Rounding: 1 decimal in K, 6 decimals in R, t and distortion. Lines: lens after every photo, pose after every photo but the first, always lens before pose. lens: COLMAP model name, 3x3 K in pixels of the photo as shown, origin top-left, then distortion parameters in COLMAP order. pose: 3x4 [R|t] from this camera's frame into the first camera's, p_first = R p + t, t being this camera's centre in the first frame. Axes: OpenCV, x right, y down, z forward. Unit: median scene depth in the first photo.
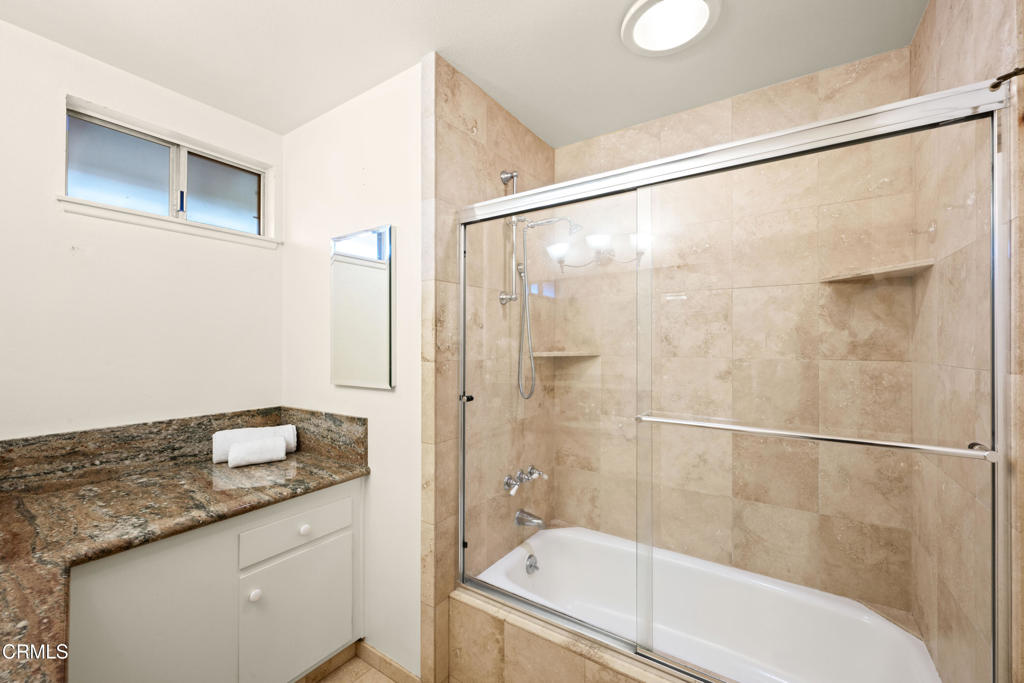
lens RADIAL K [[421.2, 0, 512.0], [0, 421.2, 341.5], [0, 0, 1]] dist [0.002241, 0.000153]
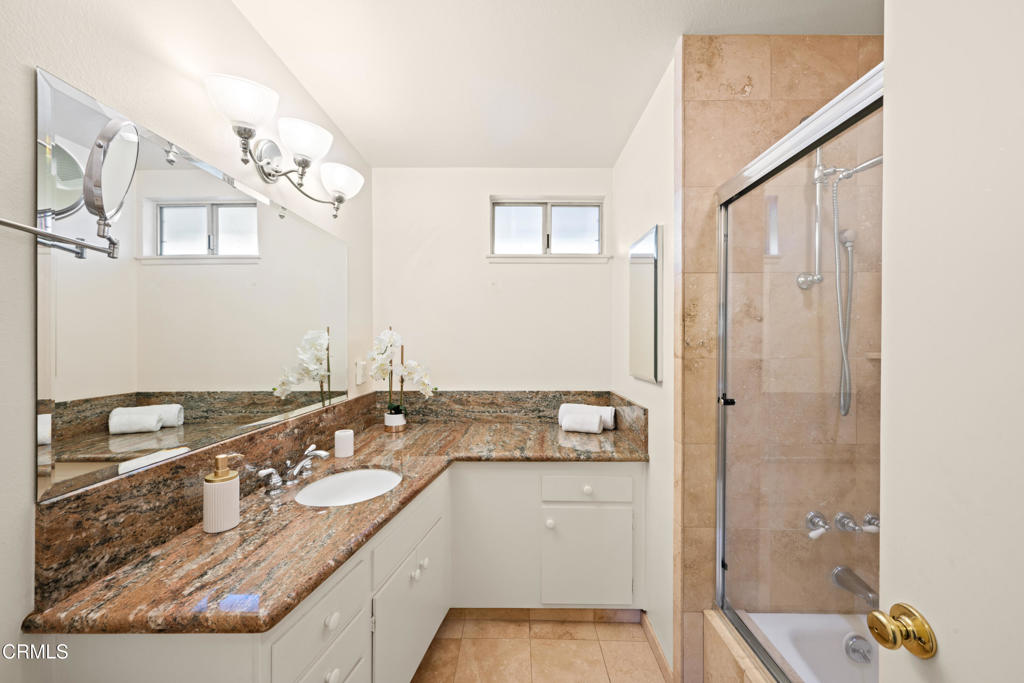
lens RADIAL K [[403.8, 0, 518.8], [0, 403.8, 342.0], [0, 0, 1]] dist [0.002723, 0.000584]
pose [[0.549173, 0.004826, -0.835695, 0.364555], [0.001035, 0.999979, 0.006455, 0.004160], [0.835708, -0.004410, 0.549156, 0.172529]]
